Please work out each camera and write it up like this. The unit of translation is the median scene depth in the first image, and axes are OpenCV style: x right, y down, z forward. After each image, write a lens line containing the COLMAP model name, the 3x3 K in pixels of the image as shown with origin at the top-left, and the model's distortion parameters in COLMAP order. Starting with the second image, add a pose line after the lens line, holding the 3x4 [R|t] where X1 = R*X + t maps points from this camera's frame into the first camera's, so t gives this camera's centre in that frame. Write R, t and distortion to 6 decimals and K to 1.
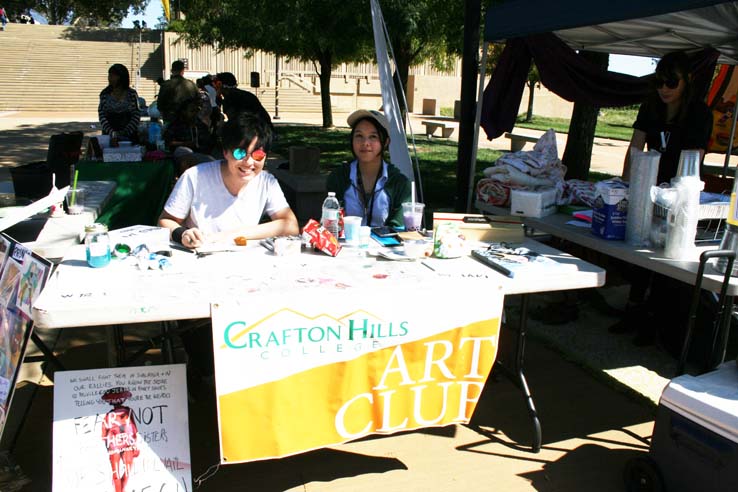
lens RADIAL K [[611.5, 0, 371.1], [0, 611.5, 257.6], [0, 0, 1]] dist [-0.156570, 0.131270]
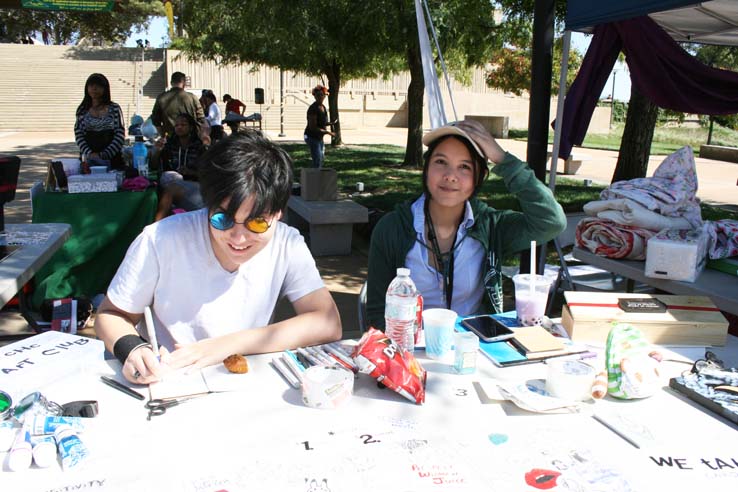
lens RADIAL K [[611.5, 0, 371.1], [0, 611.5, 257.6], [0, 0, 1]] dist [-0.156570, 0.131270]
pose [[0.999887, -0.011930, -0.009147, -0.020001], [0.011684, 0.999581, -0.026497, -0.023330], [0.009459, 0.026387, 0.999607, 0.103515]]
